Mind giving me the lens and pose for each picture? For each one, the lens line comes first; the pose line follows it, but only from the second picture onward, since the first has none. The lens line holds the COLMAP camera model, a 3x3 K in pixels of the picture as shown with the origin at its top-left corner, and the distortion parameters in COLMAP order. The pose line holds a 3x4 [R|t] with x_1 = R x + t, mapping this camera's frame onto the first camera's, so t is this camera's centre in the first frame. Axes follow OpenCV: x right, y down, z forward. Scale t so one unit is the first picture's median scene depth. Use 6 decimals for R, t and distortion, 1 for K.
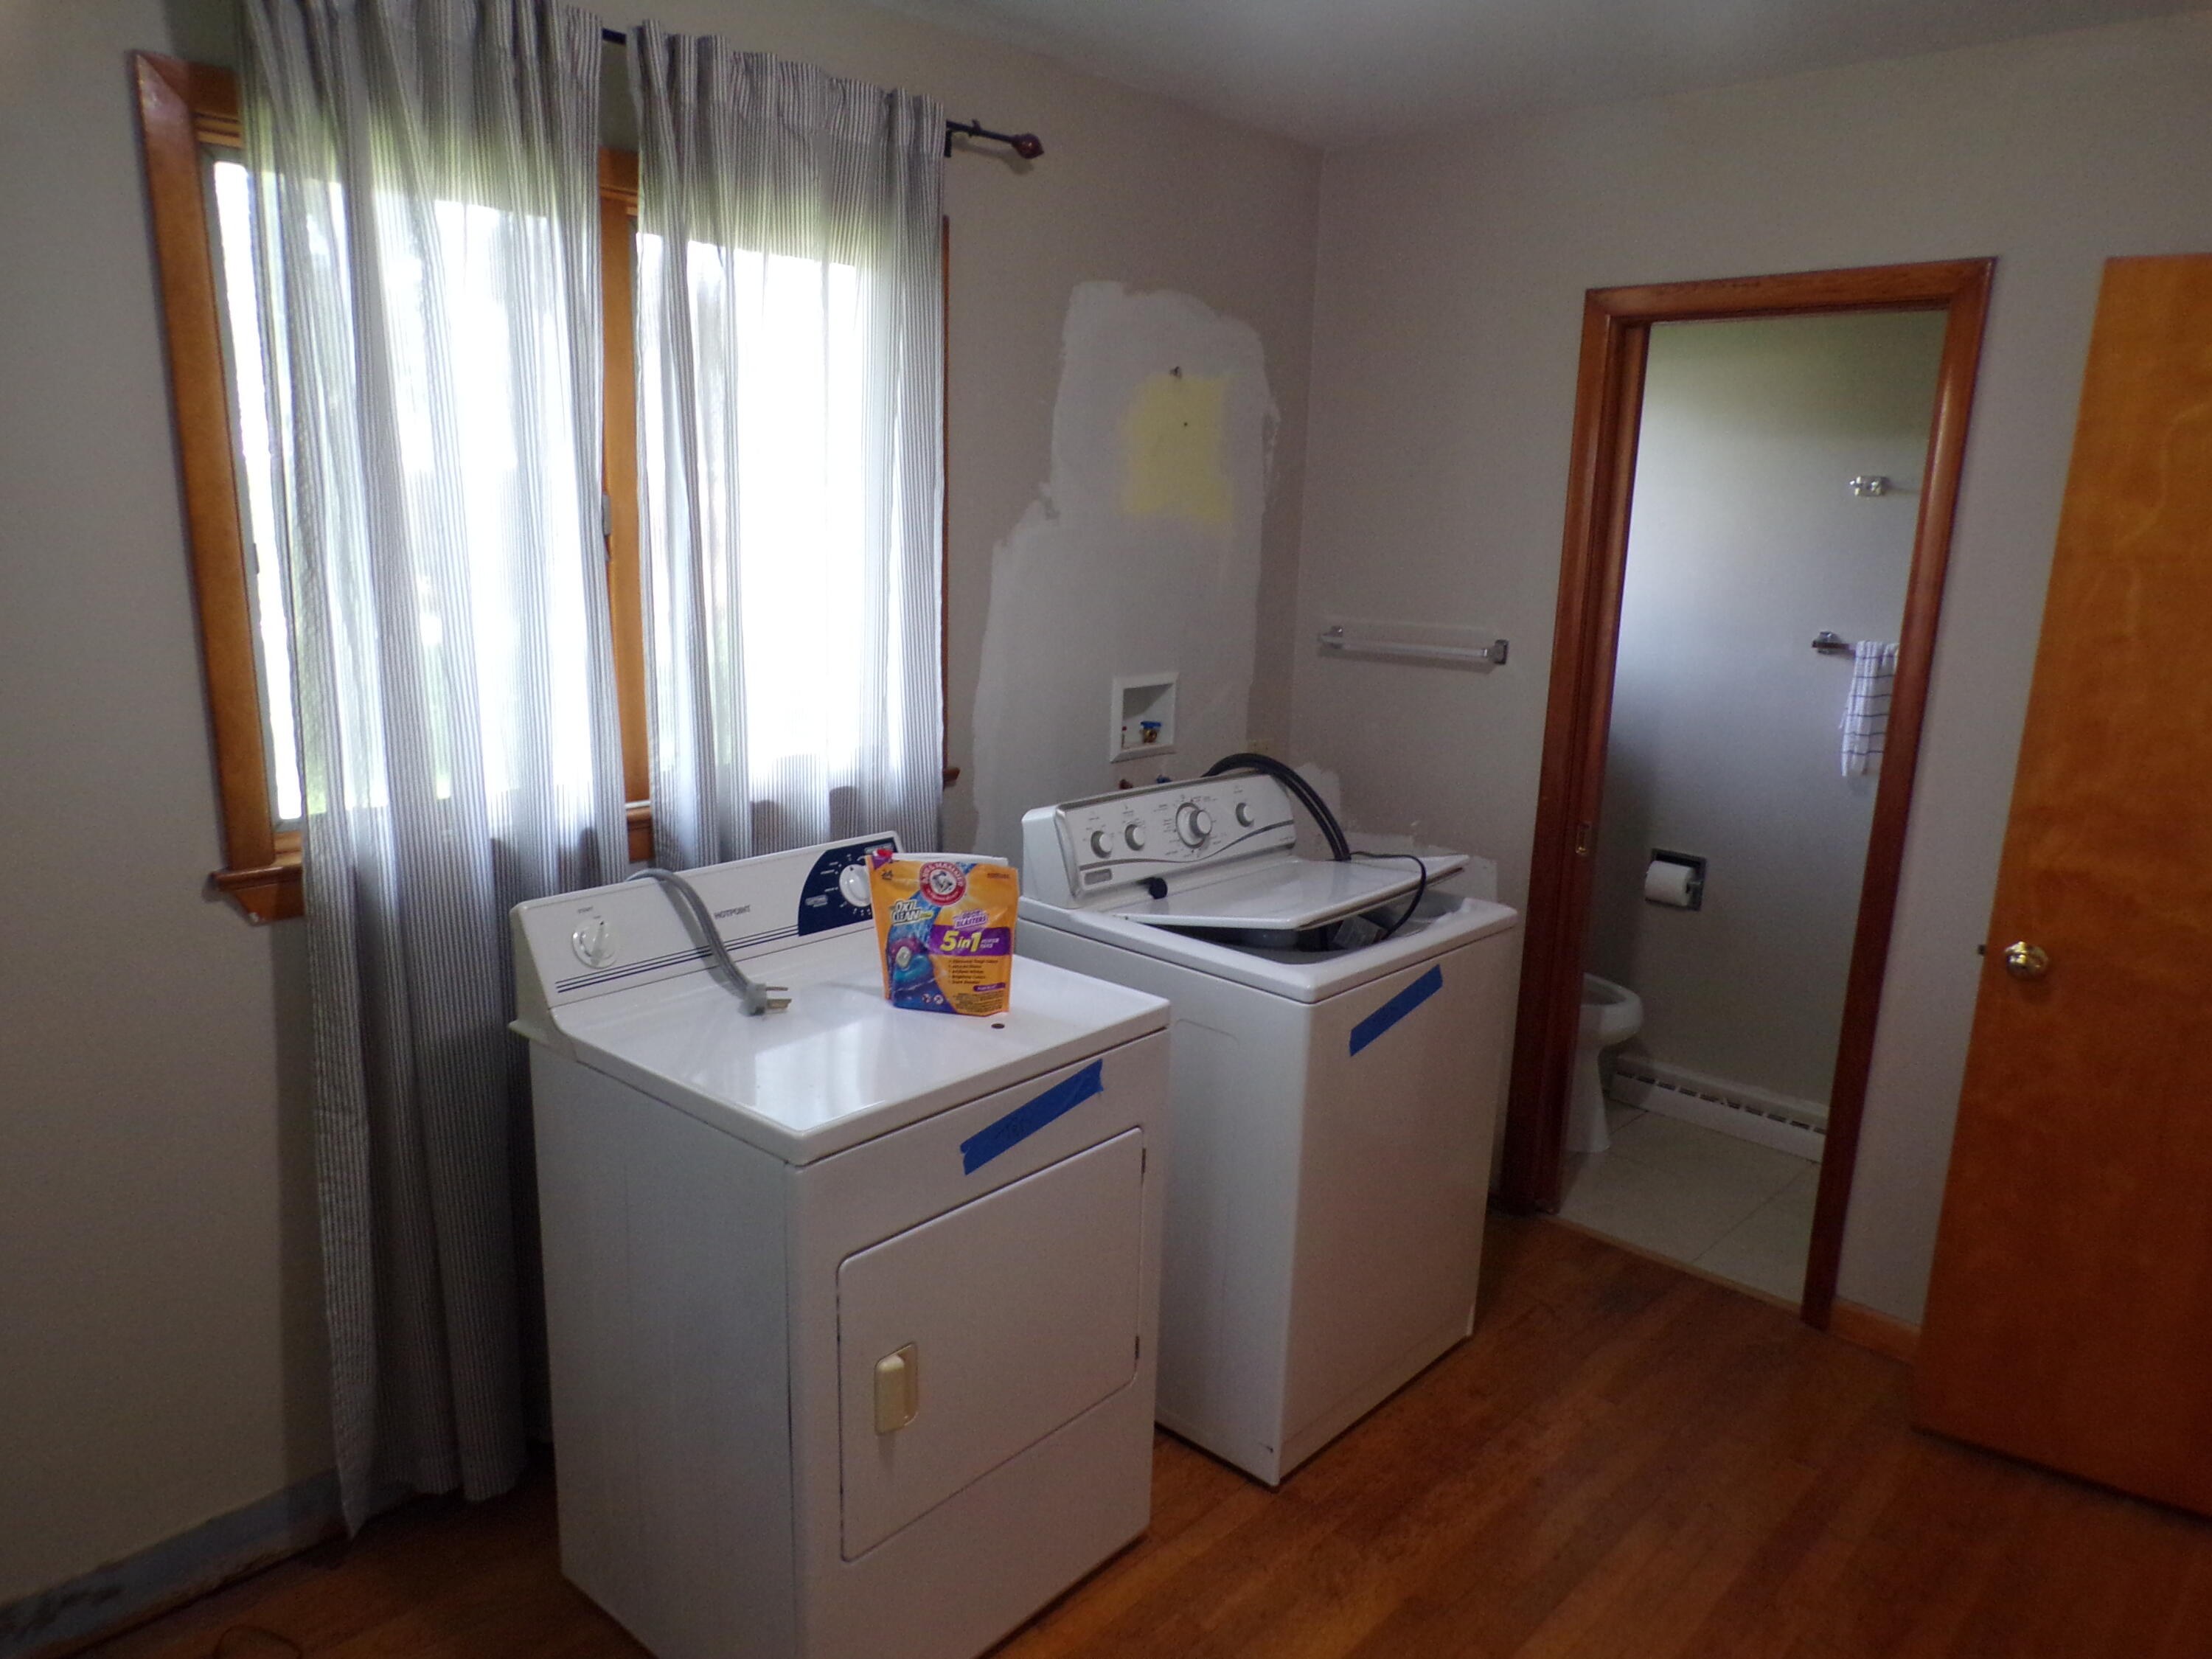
lens RADIAL K [[1527.4, 0, 1114.2], [0, 1527.4, 855.1], [0, 0, 1]] dist [0.001712, 0.019101]
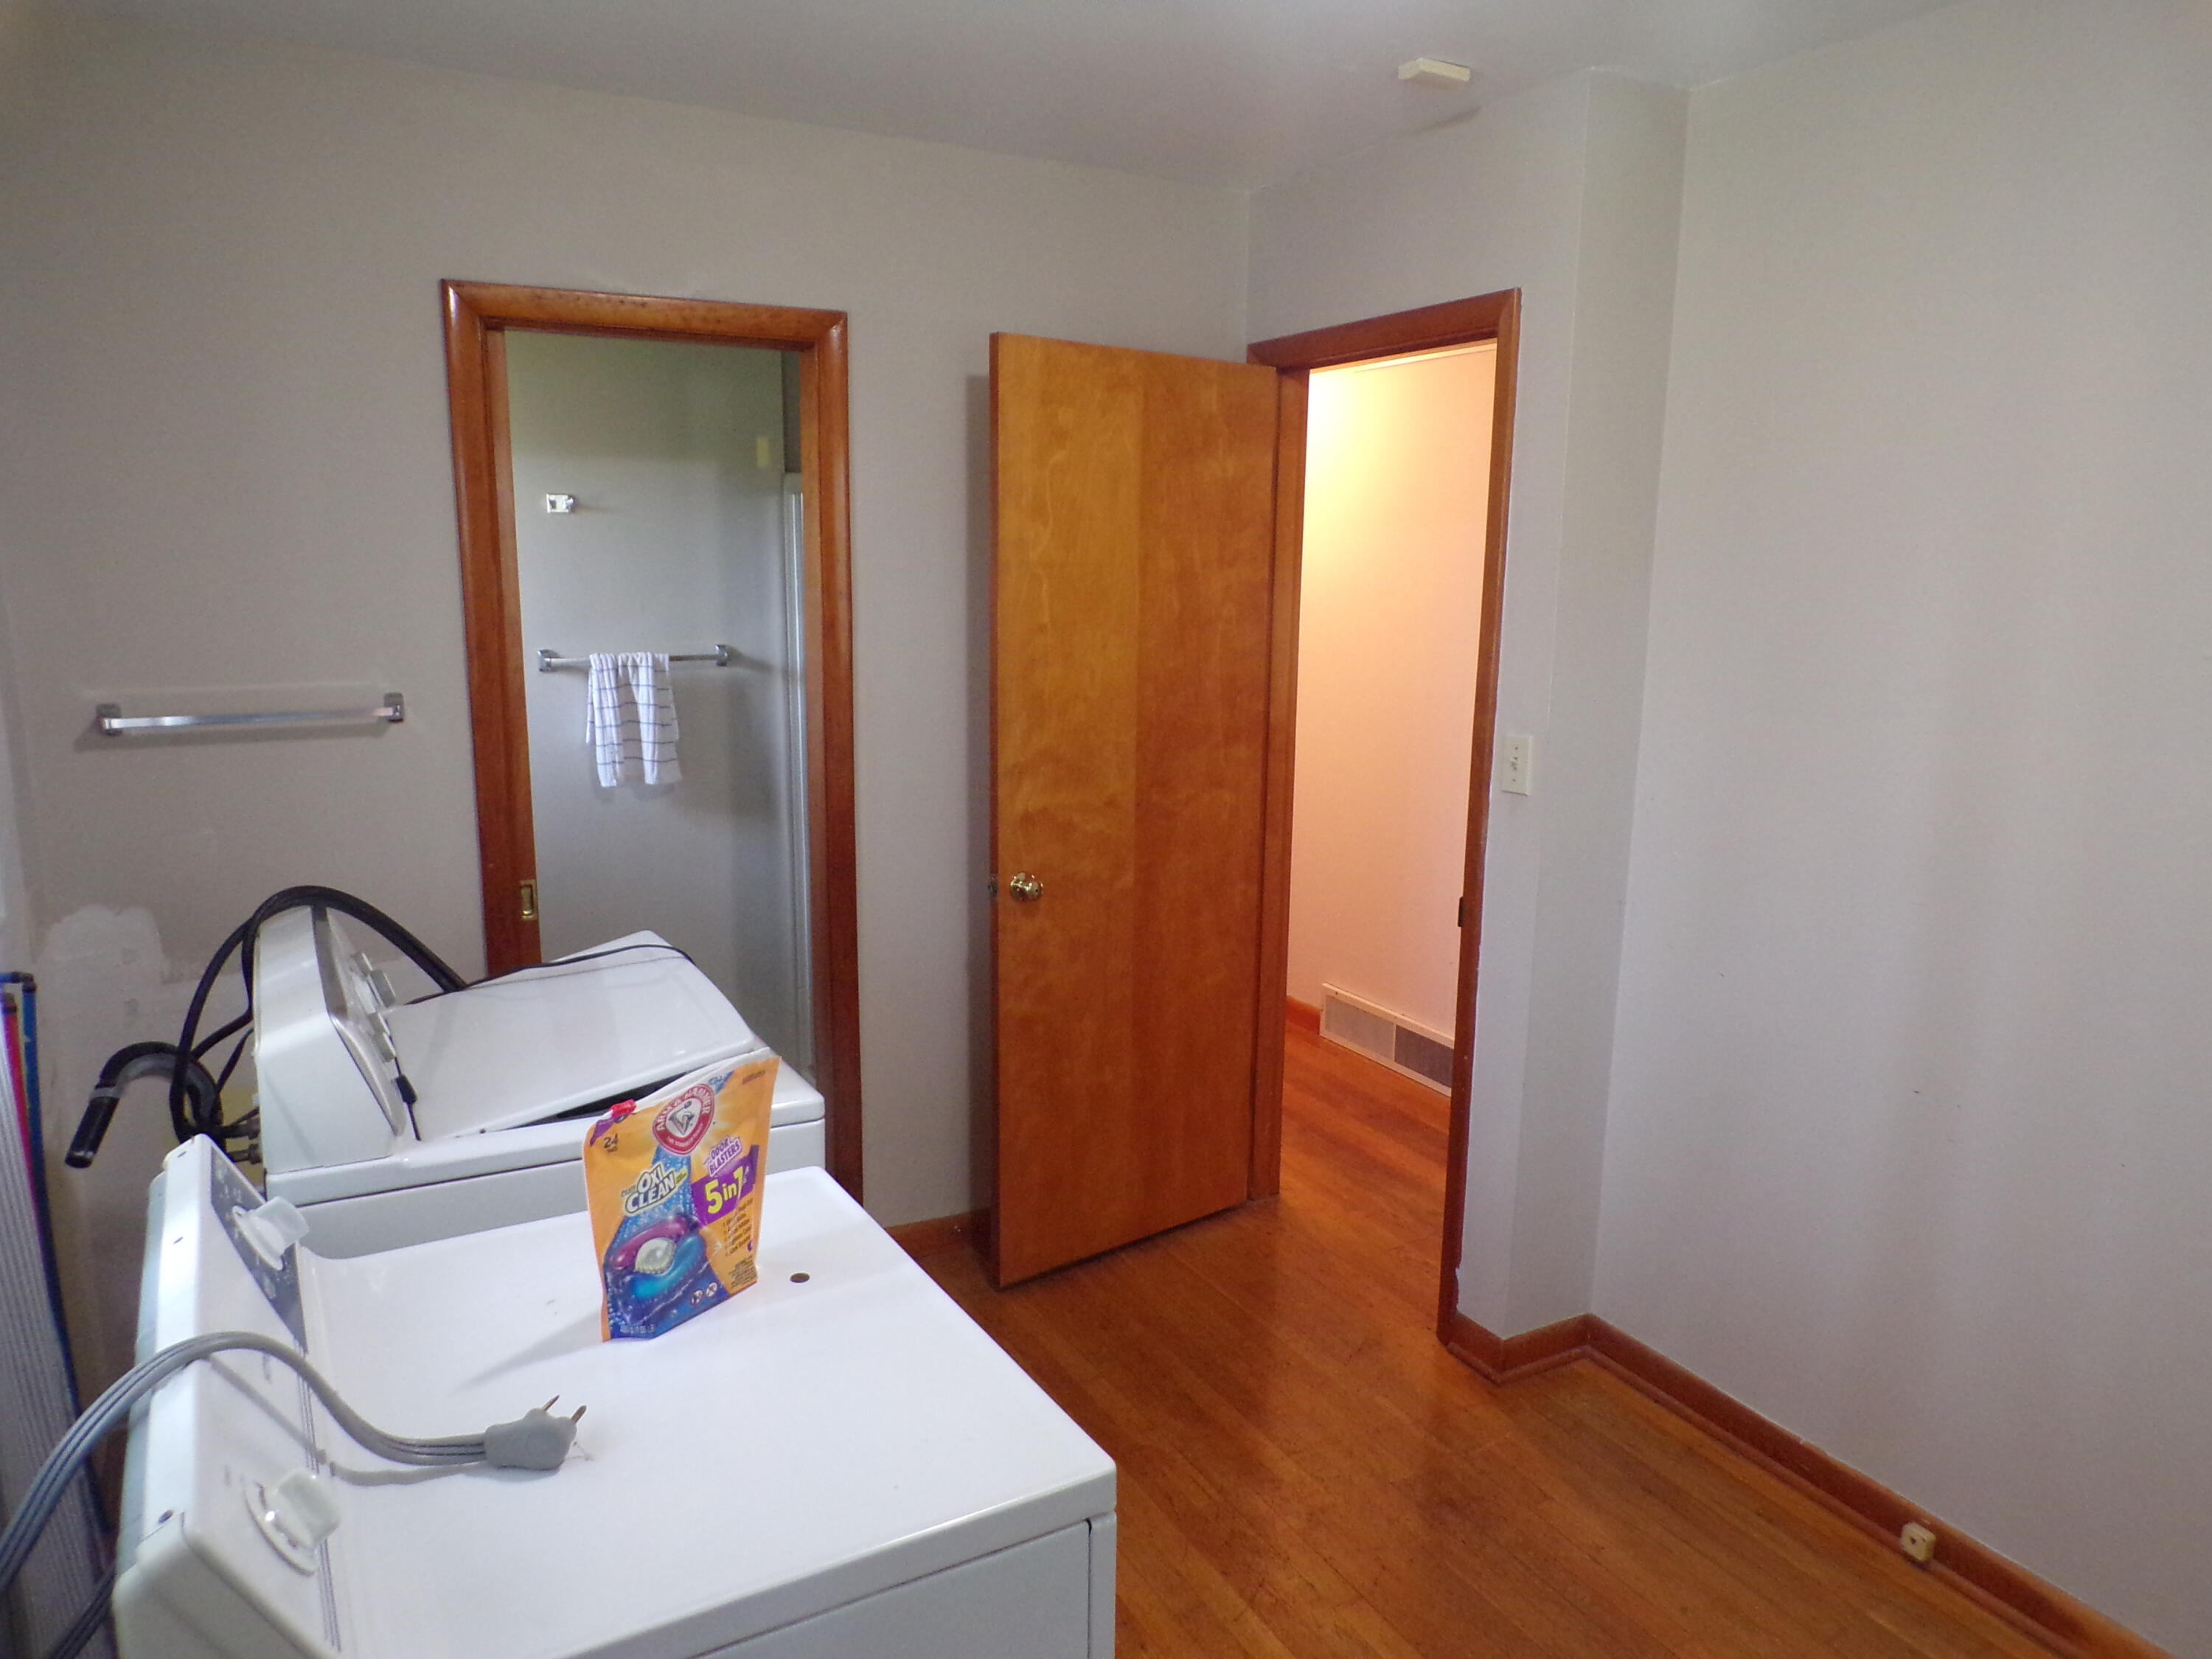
lens RADIAL K [[1527.4, 0, 1114.2], [0, 1527.4, 855.1], [0, 0, 1]] dist [0.001712, 0.019101]
pose [[0.328574, -0.212466, 0.920270, -0.556828], [0.216553, 0.965359, 0.145558, -0.129957], [-0.919317, 0.151460, 0.363202, 0.503460]]
